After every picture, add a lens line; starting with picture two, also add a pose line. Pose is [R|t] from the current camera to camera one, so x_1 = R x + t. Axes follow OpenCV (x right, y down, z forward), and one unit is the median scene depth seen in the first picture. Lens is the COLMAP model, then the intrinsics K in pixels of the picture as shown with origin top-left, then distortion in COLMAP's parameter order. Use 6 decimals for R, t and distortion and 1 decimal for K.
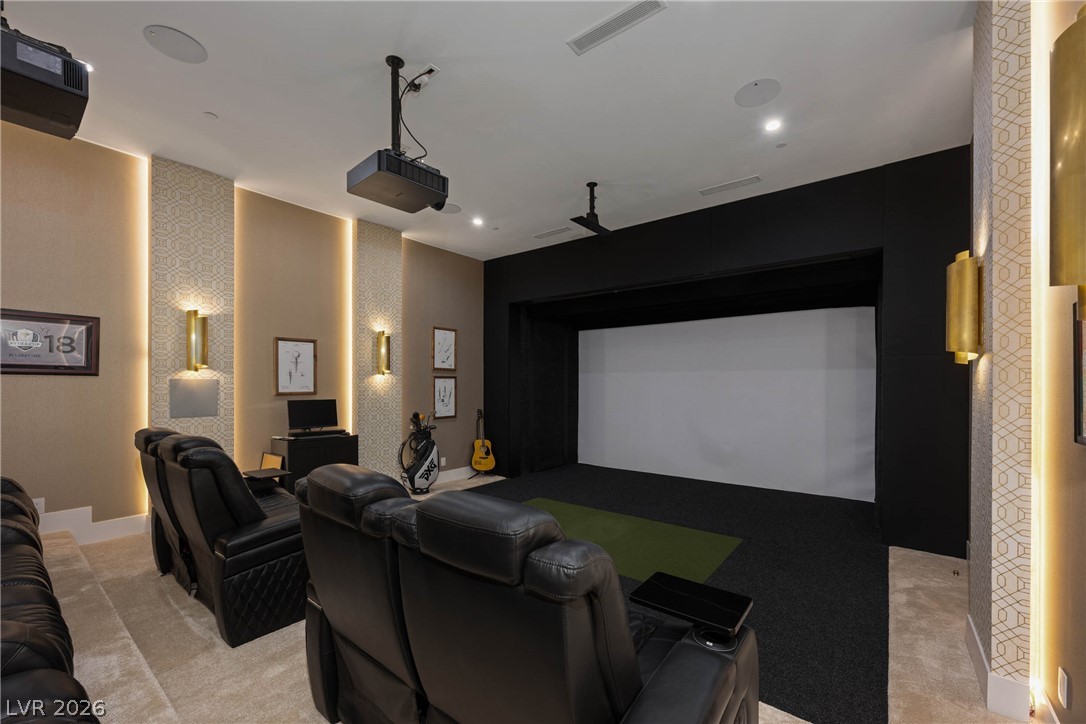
lens RADIAL K [[433.4, 0, 539.9], [0, 433.4, 369.8], [0, 0, 1]] dist [0.000432, 0.000040]
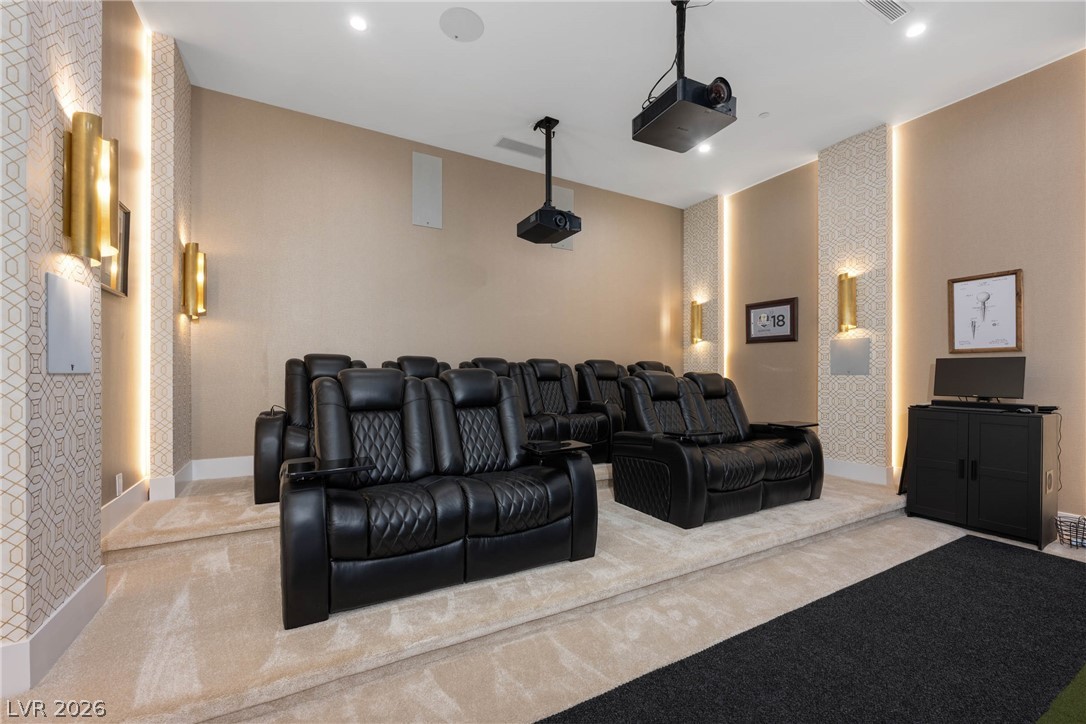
lens RADIAL K [[433.4, 0, 539.9], [0, 433.4, 369.8], [0, 0, 1]] dist [0.000432, 0.000040]
pose [[-0.384688, -0.007157, -0.923019, 0.455281], [0.028231, 0.999411, -0.019515, 0.092911], [0.922615, -0.033565, -0.384259, 0.686304]]
